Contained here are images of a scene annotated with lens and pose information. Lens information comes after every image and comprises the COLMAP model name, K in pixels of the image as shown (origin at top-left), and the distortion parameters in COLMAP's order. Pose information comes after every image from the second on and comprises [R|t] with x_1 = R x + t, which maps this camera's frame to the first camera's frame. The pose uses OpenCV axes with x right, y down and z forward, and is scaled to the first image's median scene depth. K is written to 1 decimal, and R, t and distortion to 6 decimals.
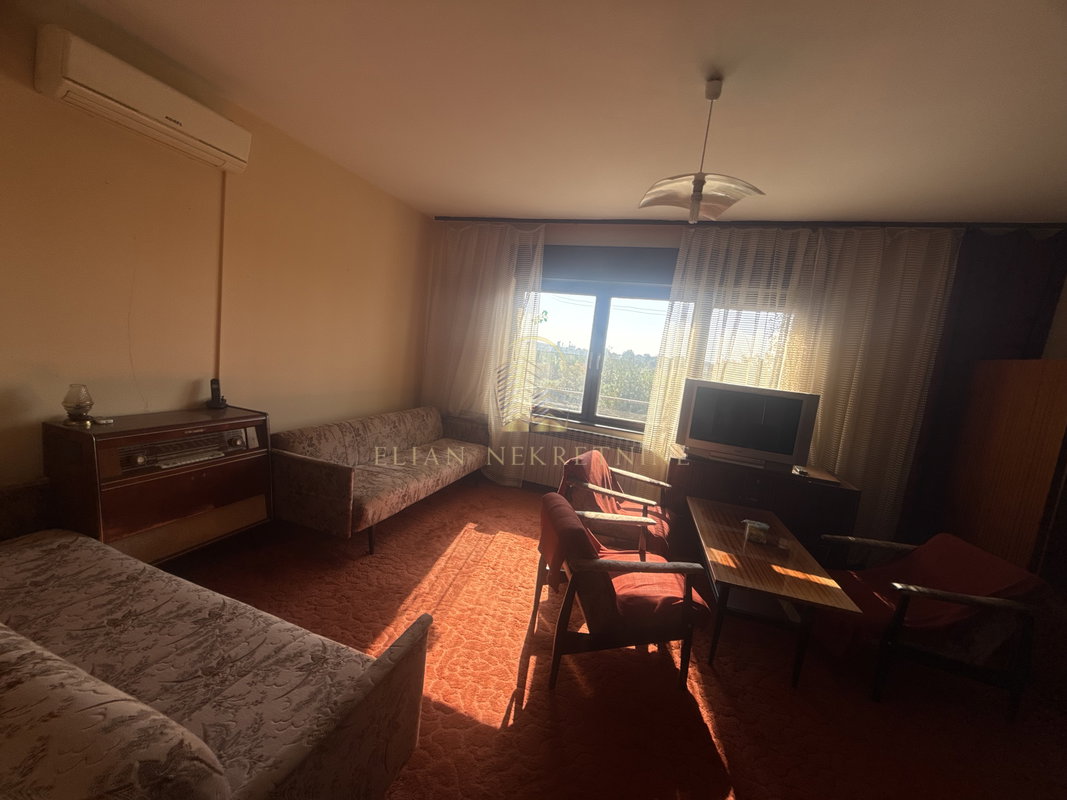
lens RADIAL K [[423.4, 0, 526.9], [0, 423.4, 405.7], [0, 0, 1]] dist [0.002800, -0.000393]
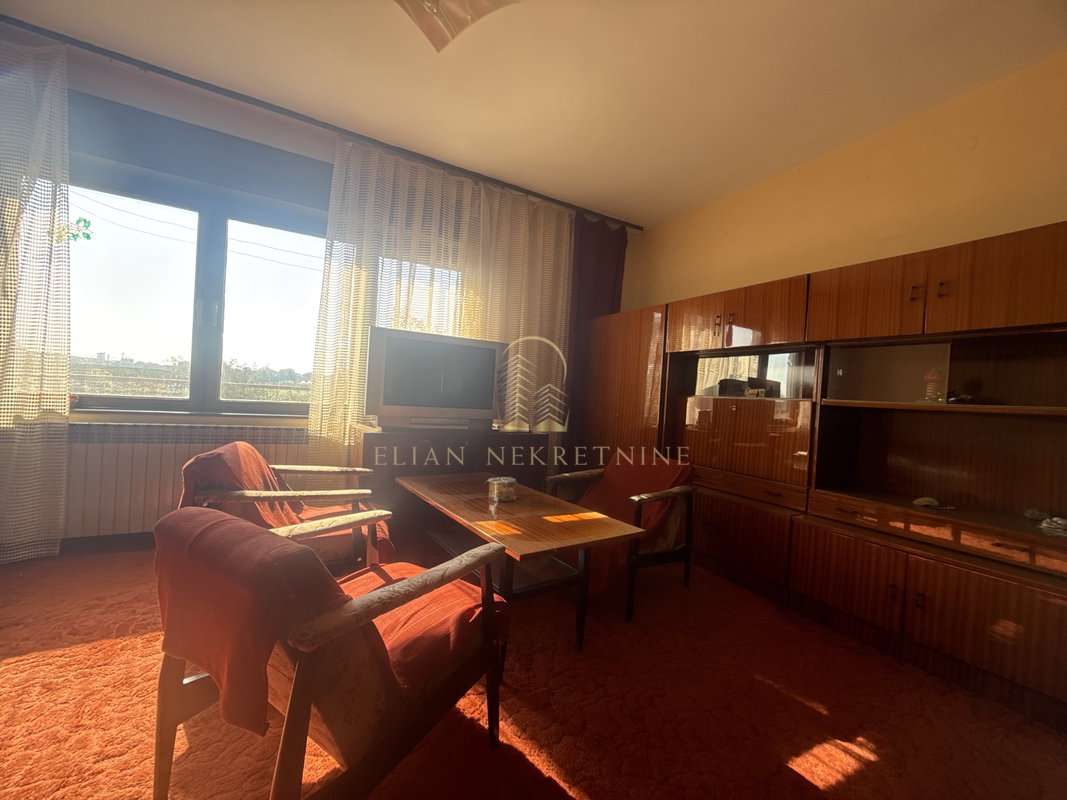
lens RADIAL K [[423.4, 0, 537.5], [0, 423.4, 400.2], [0, 0, 1]] dist [0.002800, -0.000393]
pose [[0.646407, -0.084729, 0.758274, -0.019395], [0.108621, 0.993912, 0.018462, 0.088242], [-0.755222, 0.070431, 0.651674, 0.301554]]
